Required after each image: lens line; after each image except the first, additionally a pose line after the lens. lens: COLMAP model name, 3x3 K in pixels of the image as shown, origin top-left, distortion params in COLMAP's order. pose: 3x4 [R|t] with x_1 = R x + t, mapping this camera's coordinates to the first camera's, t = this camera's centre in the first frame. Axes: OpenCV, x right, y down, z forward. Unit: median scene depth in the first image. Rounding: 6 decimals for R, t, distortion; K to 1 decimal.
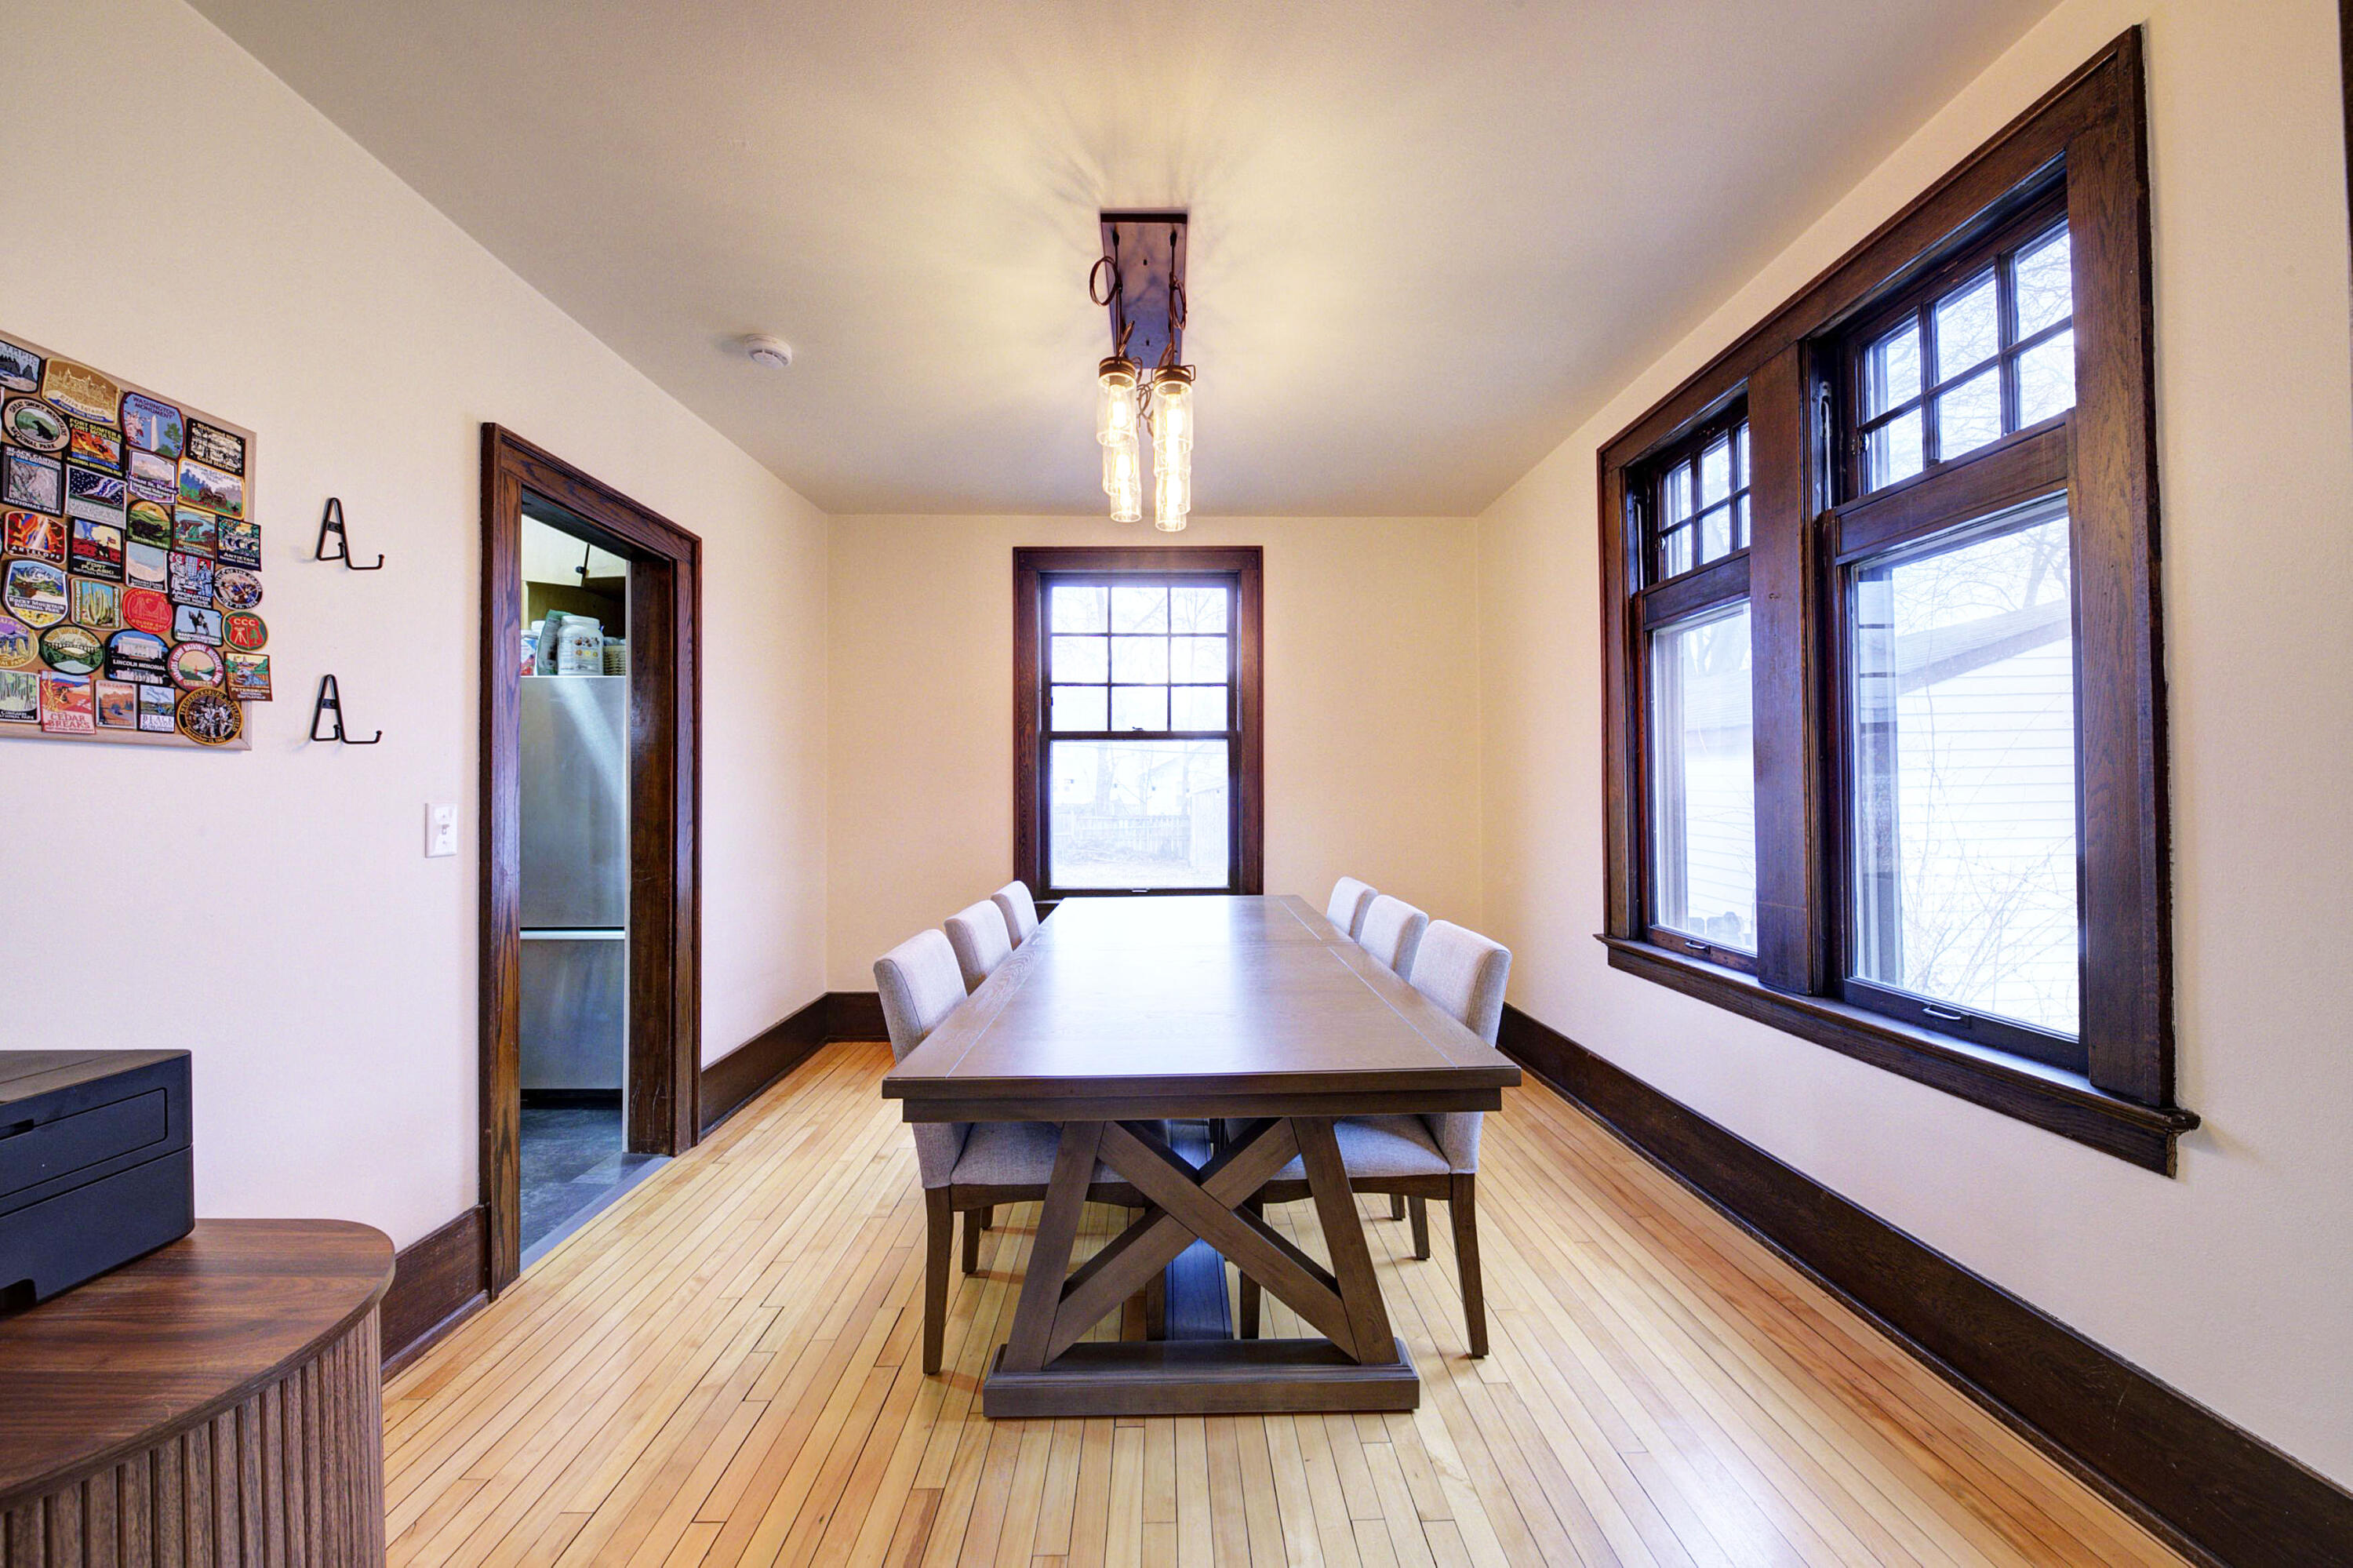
lens RADIAL K [[803.6, 0, 1176.4], [0, 803.6, 783.1], [0, 0, 1]] dist [0.000597, -0.000737]
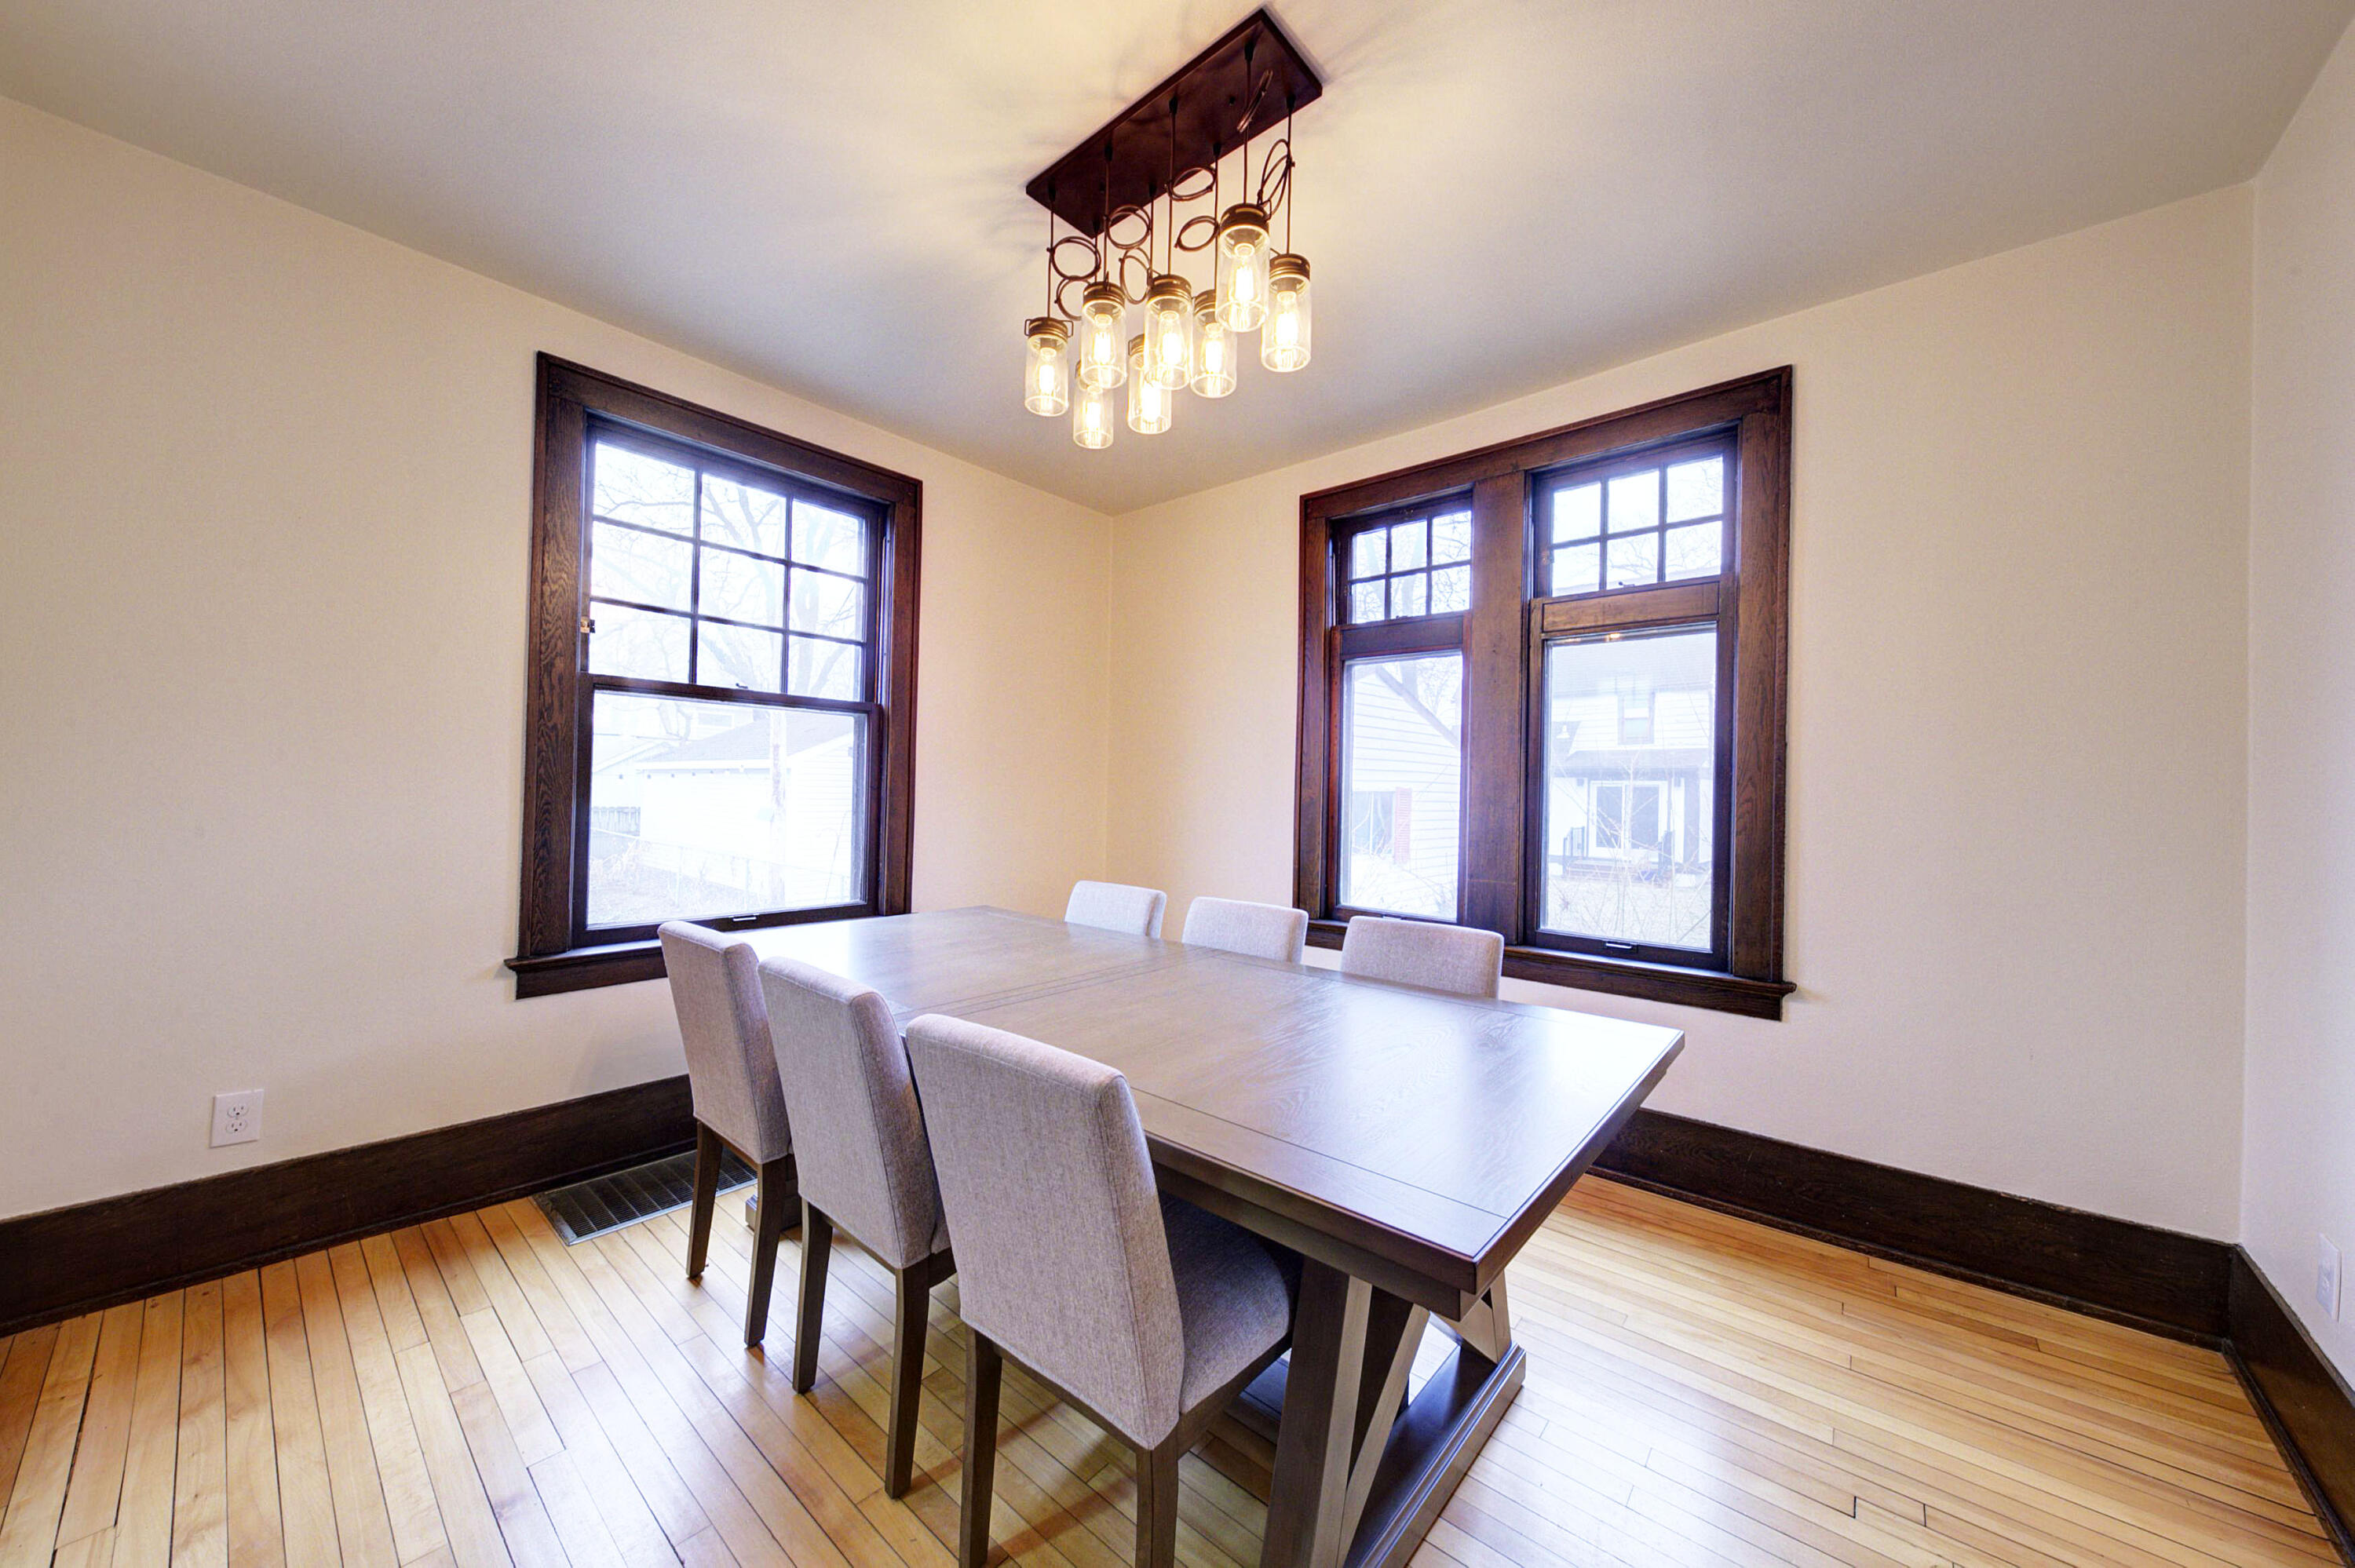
lens RADIAL K [[804.2, 0, 1172.4], [0, 804.2, 784.7], [0, 0, 1]] dist [0.000597, -0.000737]
pose [[0.672714, 0.028458, 0.739355, -0.459415], [-0.036685, 0.999314, -0.005085, 0.011501], [-0.738993, -0.023702, 0.673296, 0.368295]]
